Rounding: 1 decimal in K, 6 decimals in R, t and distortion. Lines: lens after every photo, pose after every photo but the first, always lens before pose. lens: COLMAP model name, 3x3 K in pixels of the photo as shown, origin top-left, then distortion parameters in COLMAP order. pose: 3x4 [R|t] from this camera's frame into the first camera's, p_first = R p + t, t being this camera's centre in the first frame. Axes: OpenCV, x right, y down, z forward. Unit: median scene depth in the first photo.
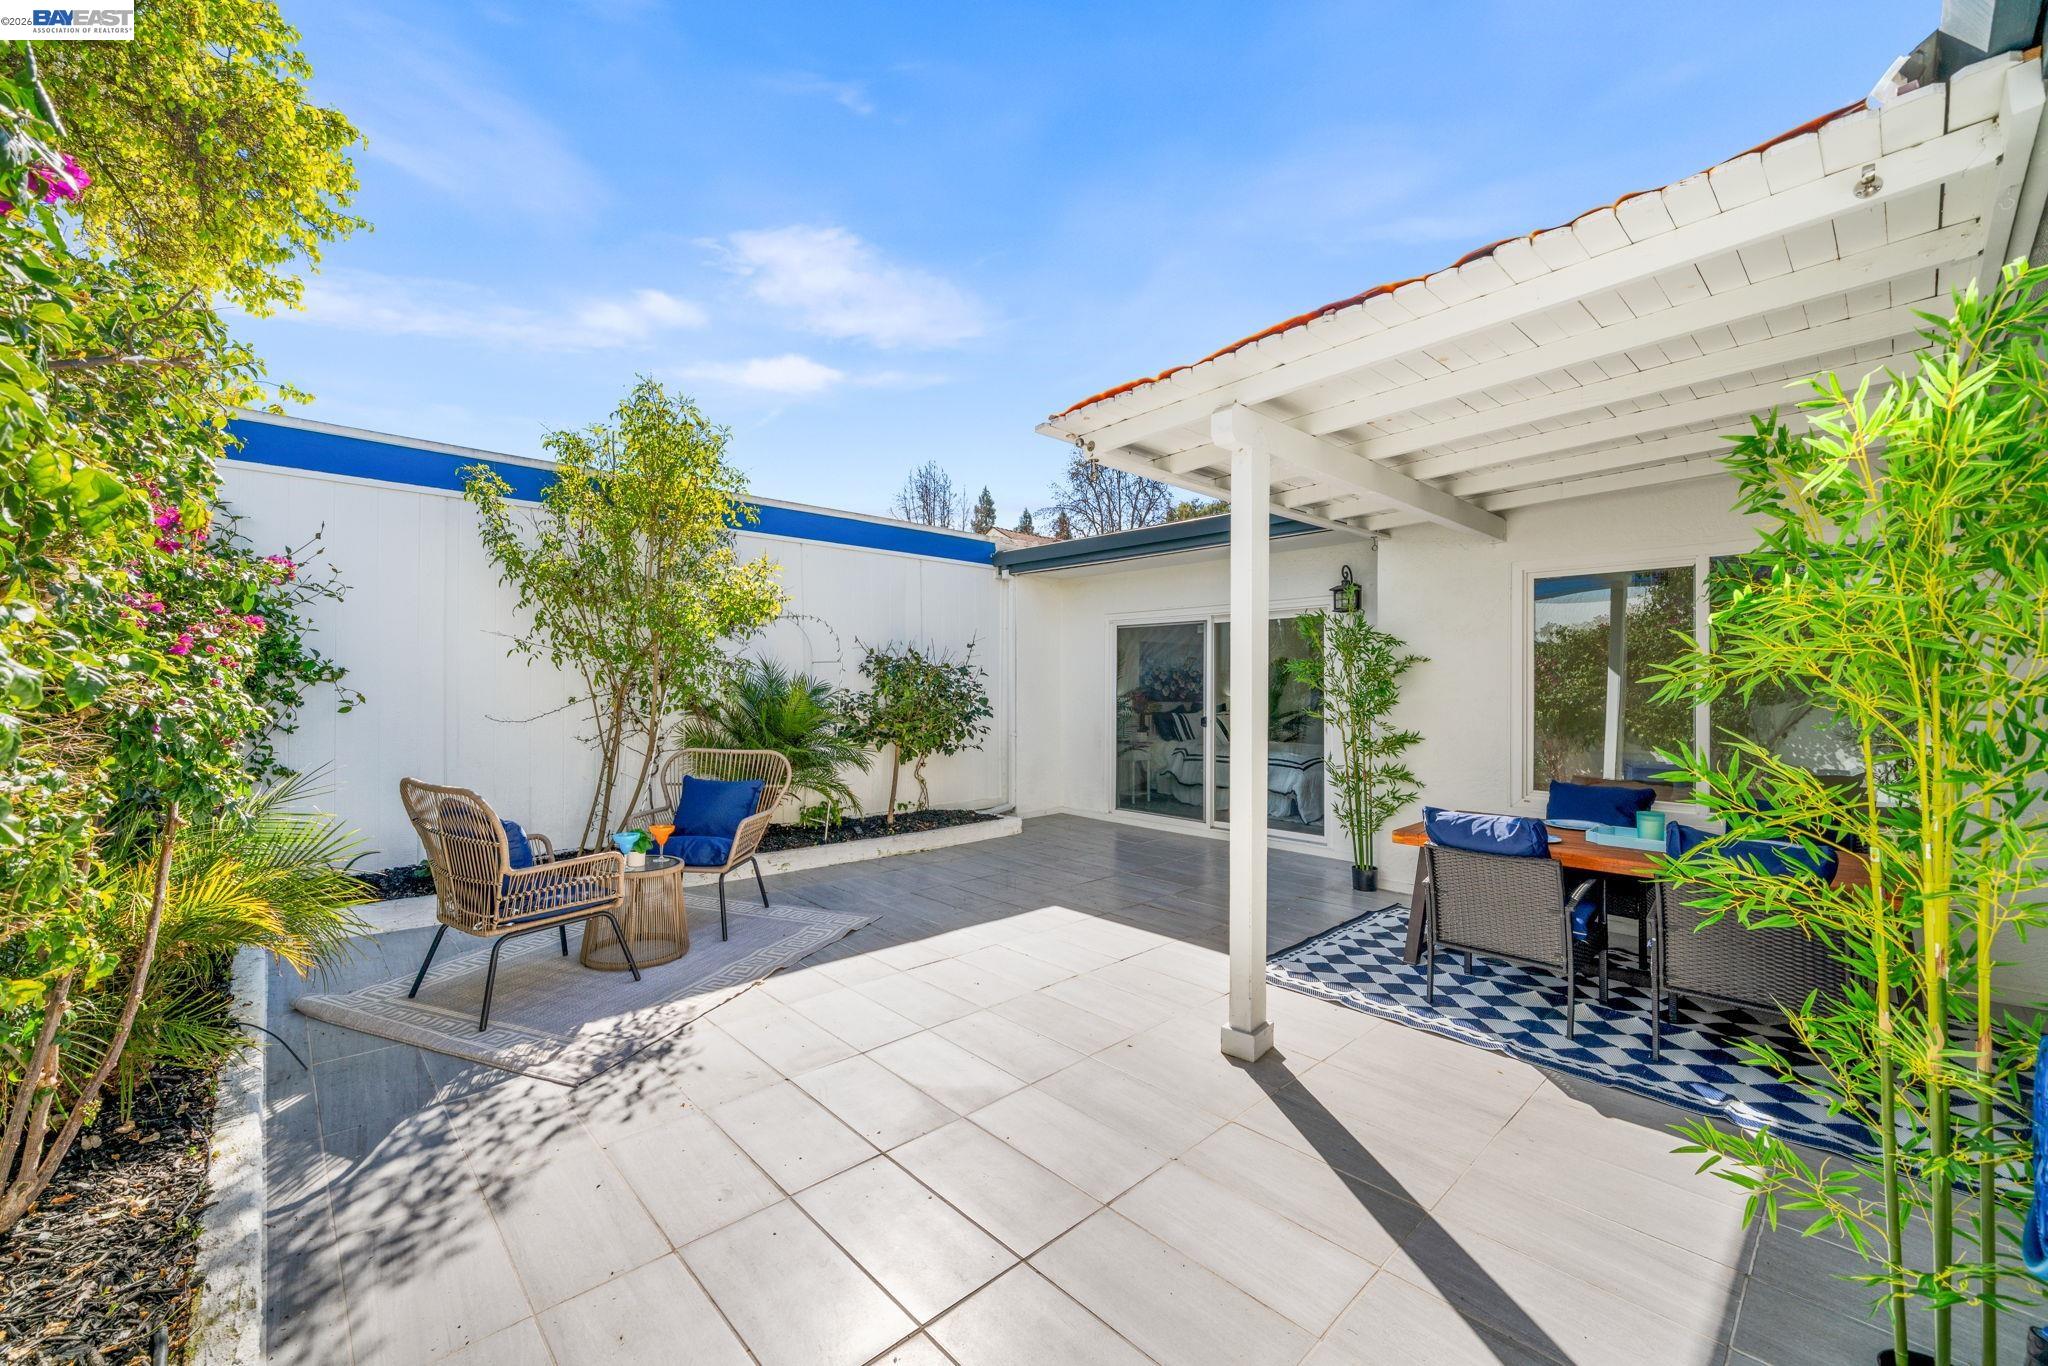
lens RADIAL K [[818.3, 0, 1024.0], [0, 818.3, 683.0], [0, 0, 1]] dist [-0.000316, -0.000066]
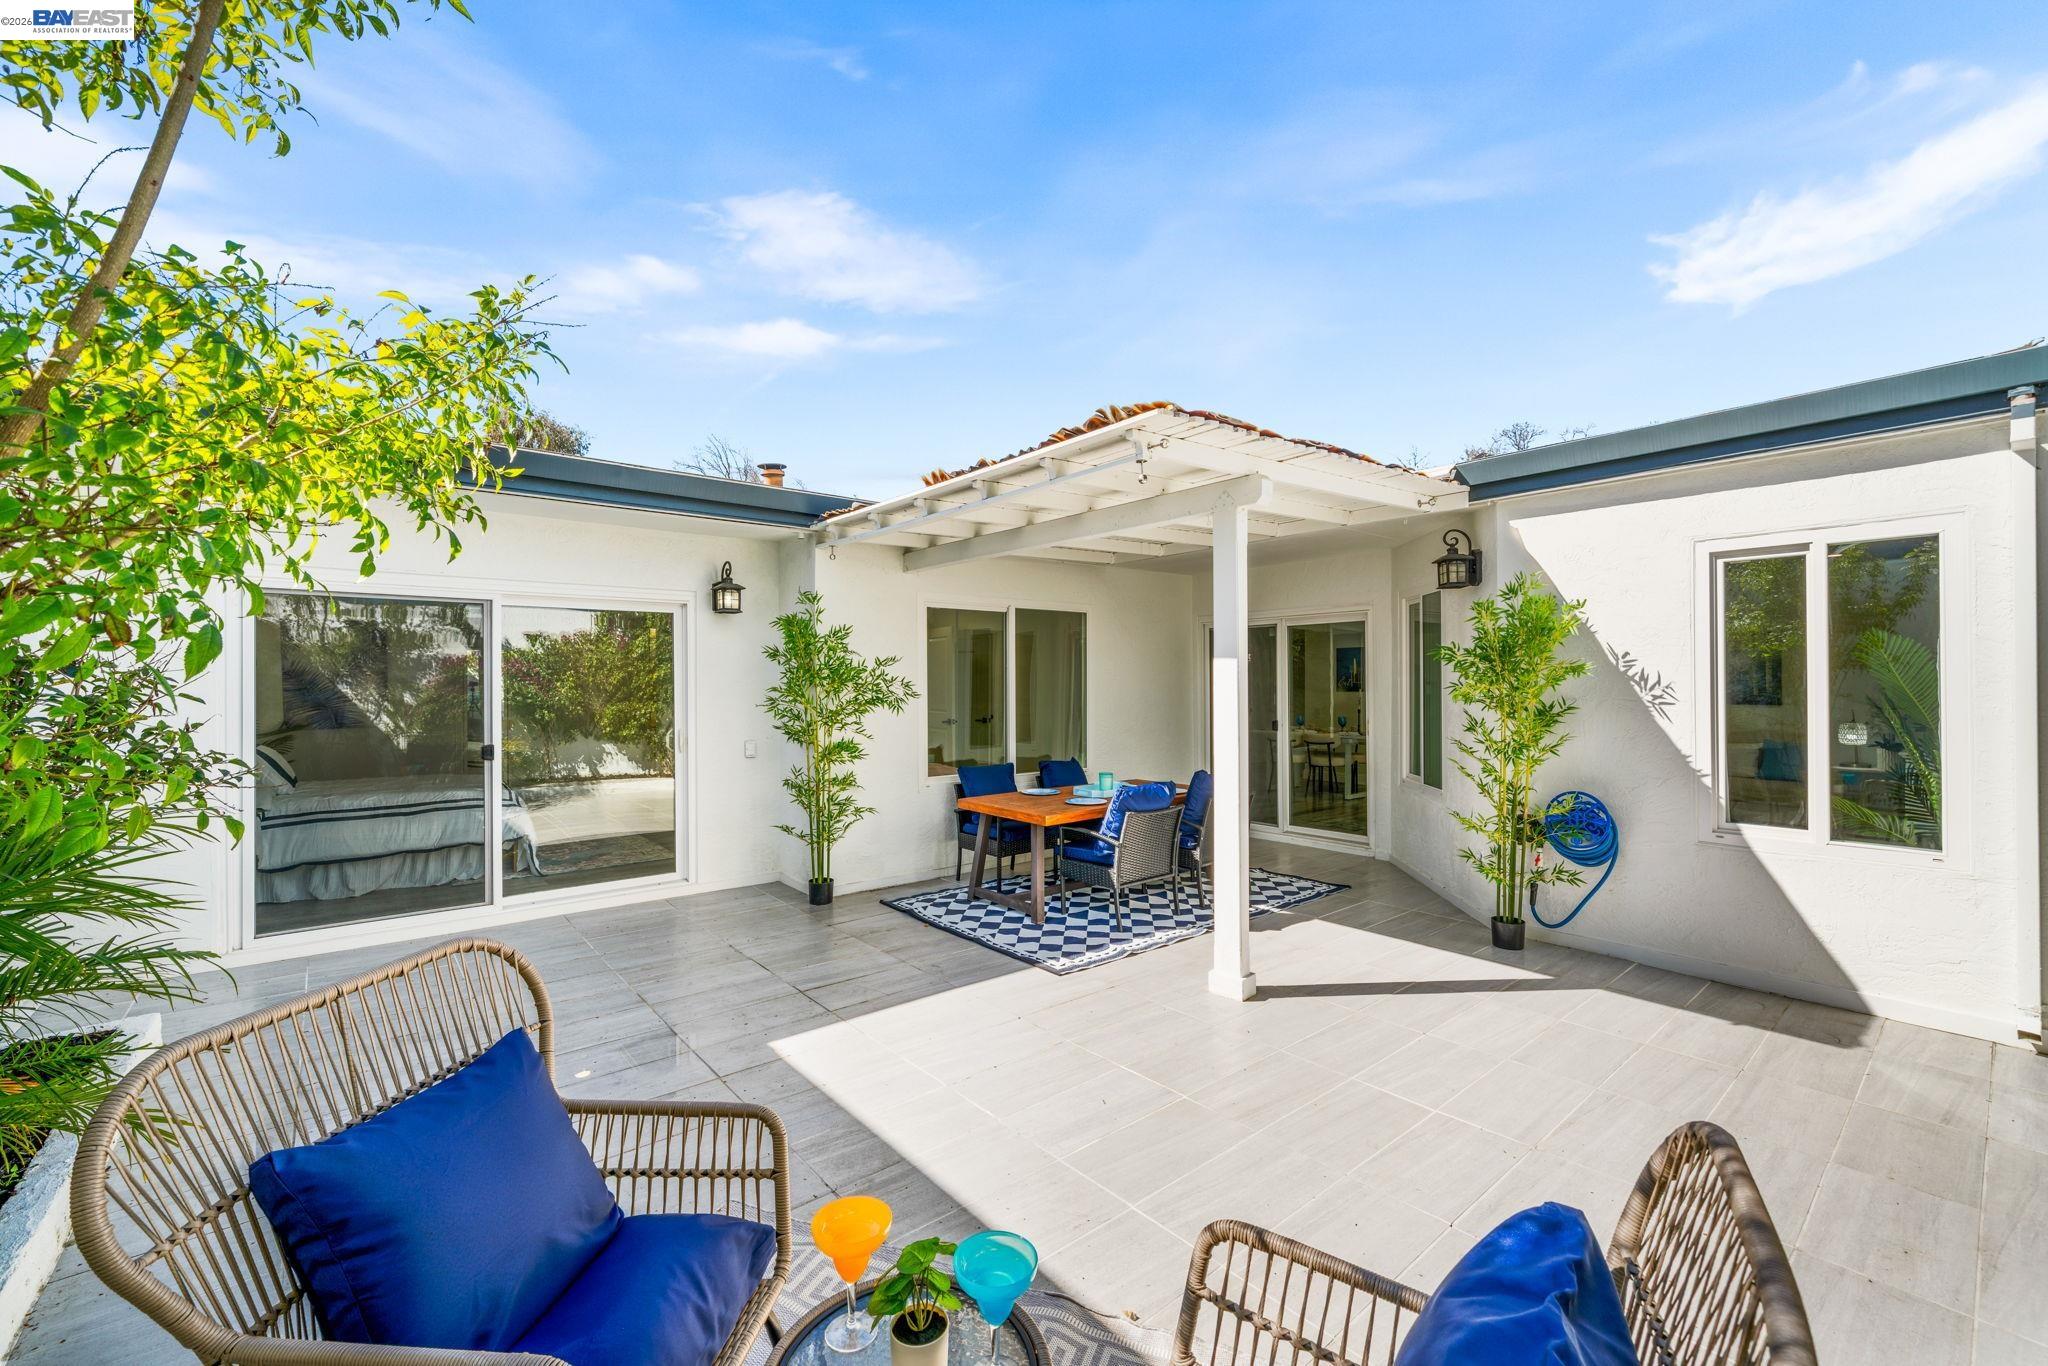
lens RADIAL K [[818.3, 0, 1024.0], [0, 818.3, 683.0], [0, 0, 1]] dist [-0.000316, -0.000066]
pose [[0.060753, -0.004322, 0.998143, -0.842694], [0.001415, 0.999990, 0.004244, -0.023616], [-0.998152, 0.001155, 0.060759, 1.069931]]
